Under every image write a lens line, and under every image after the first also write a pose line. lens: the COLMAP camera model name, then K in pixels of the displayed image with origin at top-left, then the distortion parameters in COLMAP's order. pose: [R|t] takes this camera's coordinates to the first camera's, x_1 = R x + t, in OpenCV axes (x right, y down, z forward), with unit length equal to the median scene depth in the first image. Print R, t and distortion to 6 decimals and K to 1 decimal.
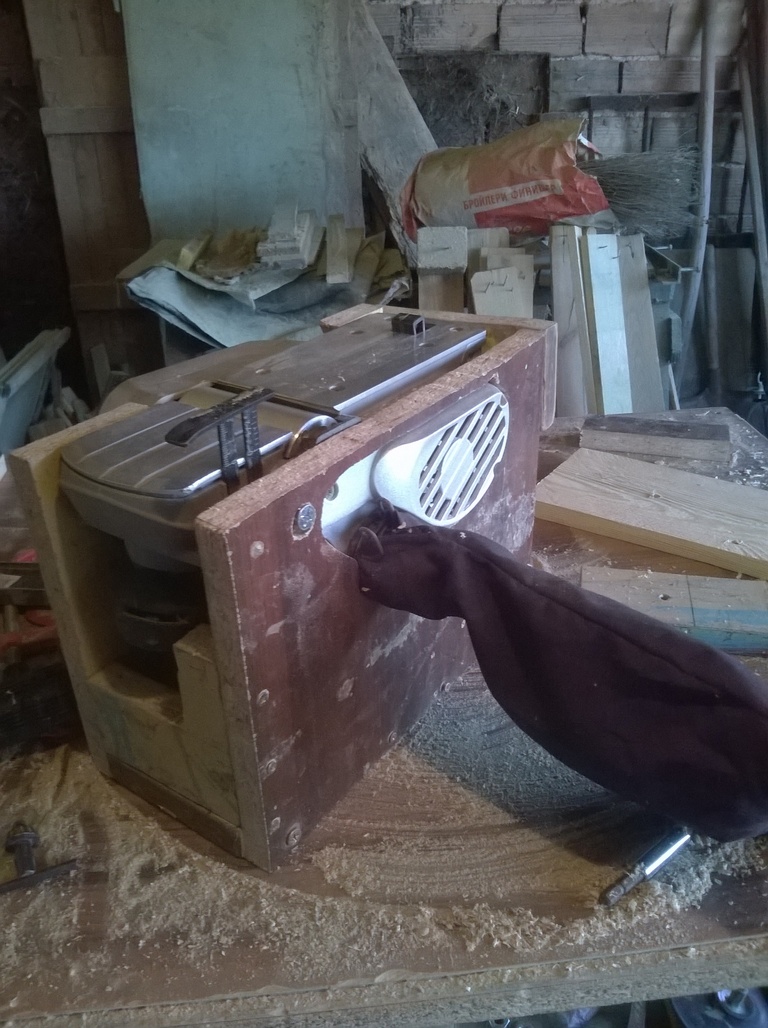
lens RADIAL K [[870.6, 0, 354.9], [0, 870.6, 515.4], [0, 0, 1]] dist [0.009107, -0.124316]
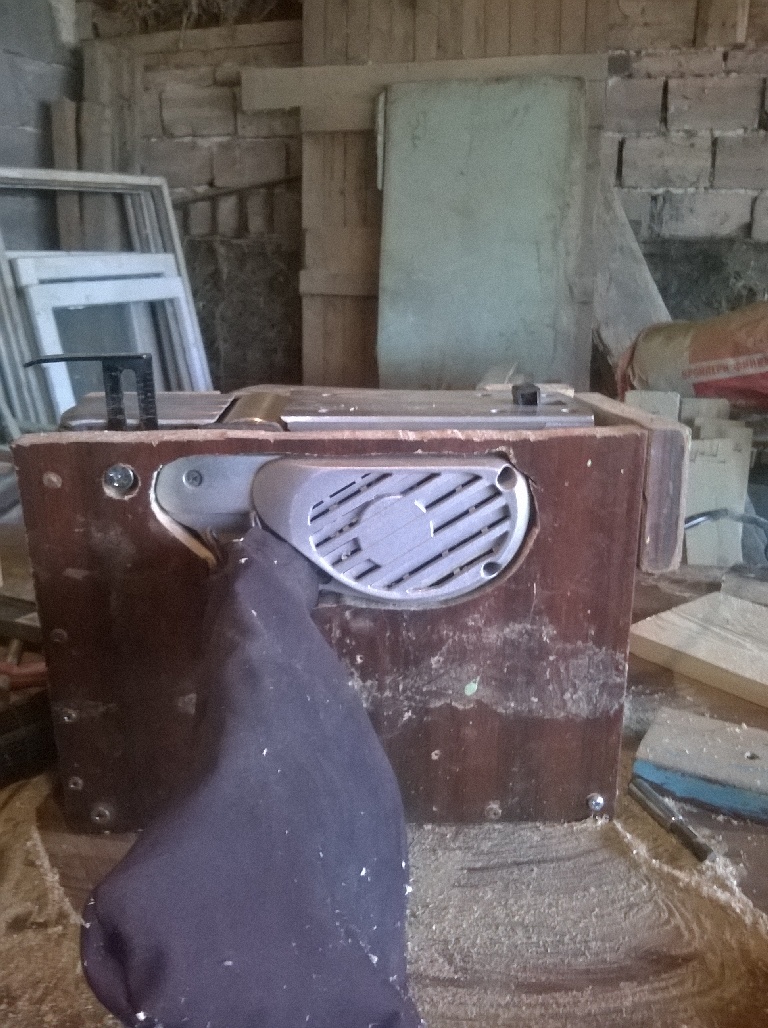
lens RADIAL K [[867.9, 0, 353.7], [0, 867.9, 516.3], [0, 0, 1]] dist [0.034305, -0.180740]
pose [[0.954753, 0.117706, -0.273115, 0.059715], [-0.169710, 0.969774, -0.175320, 0.024283], [0.244223, 0.213737, 0.945871, 0.039981]]
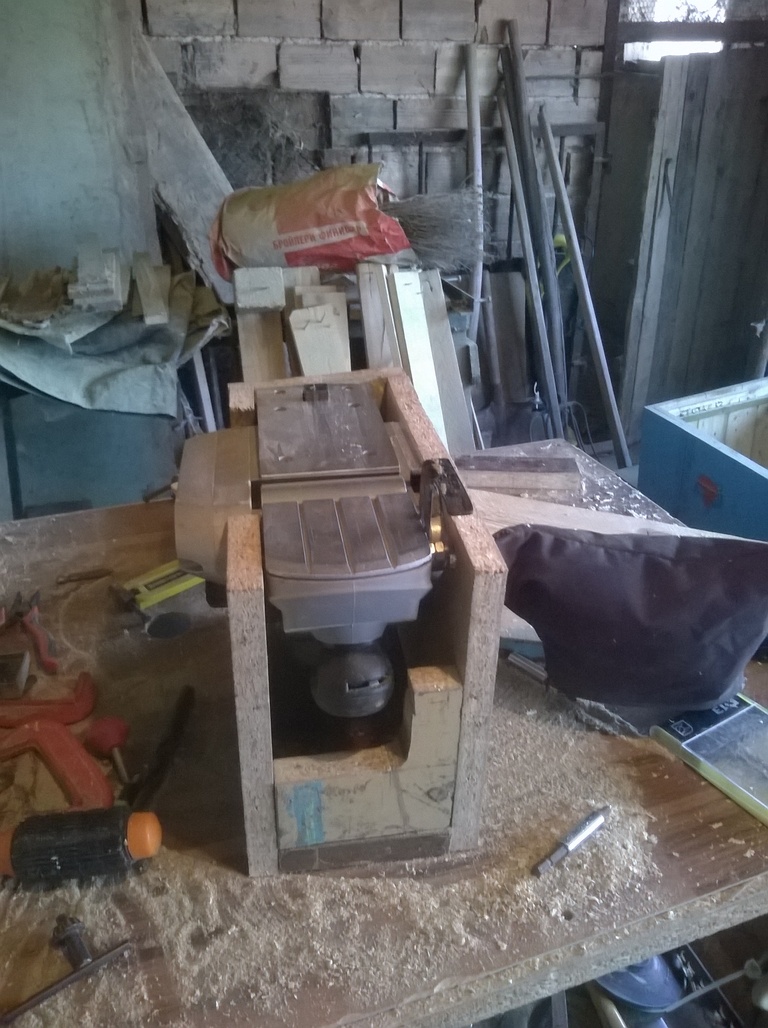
lens RADIAL K [[870.6, 0, 354.9], [0, 870.6, 515.4], [0, 0, 1]] dist [0.009107, -0.124316]
pose [[0.966856, -0.085633, 0.240533, -0.058747], [0.089918, 0.995926, -0.006872, -0.019424], [-0.238964, 0.028273, 0.970617, -0.022923]]
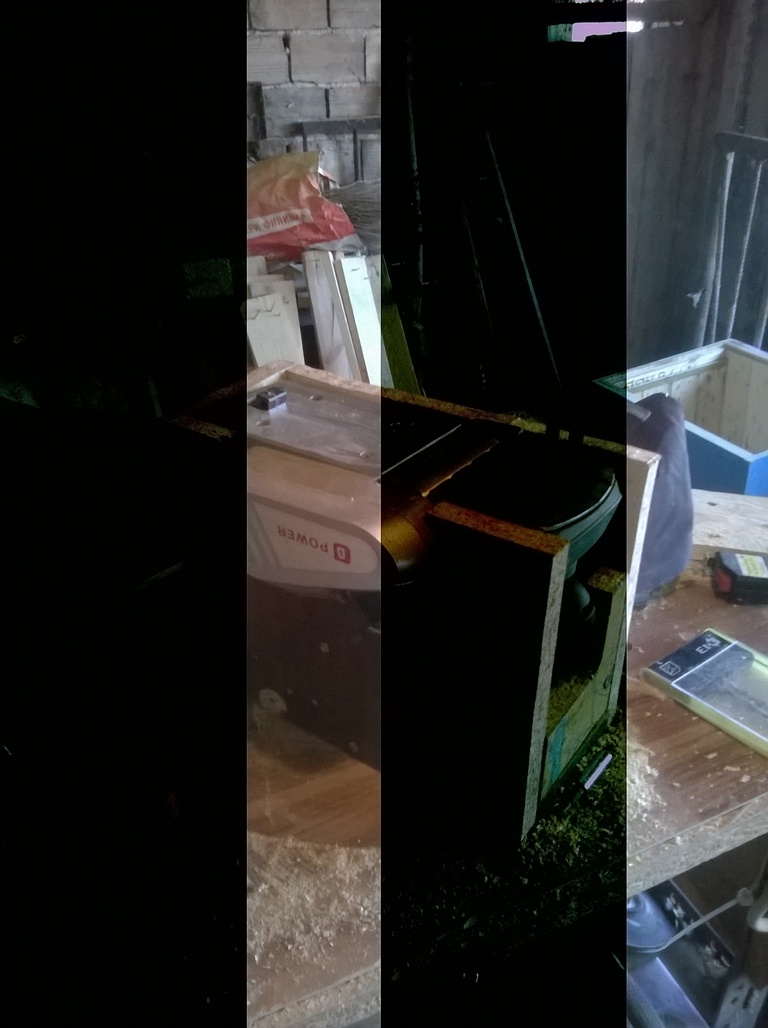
lens RADIAL K [[867.9, 0, 353.7], [0, 867.9, 516.3], [0, 0, 1]] dist [0.034305, -0.180740]
pose [[0.944338, -0.143887, 0.295842, -0.076959], [0.147782, 0.988976, 0.009280, -0.012568], [-0.293916, 0.034956, 0.955192, -0.025679]]
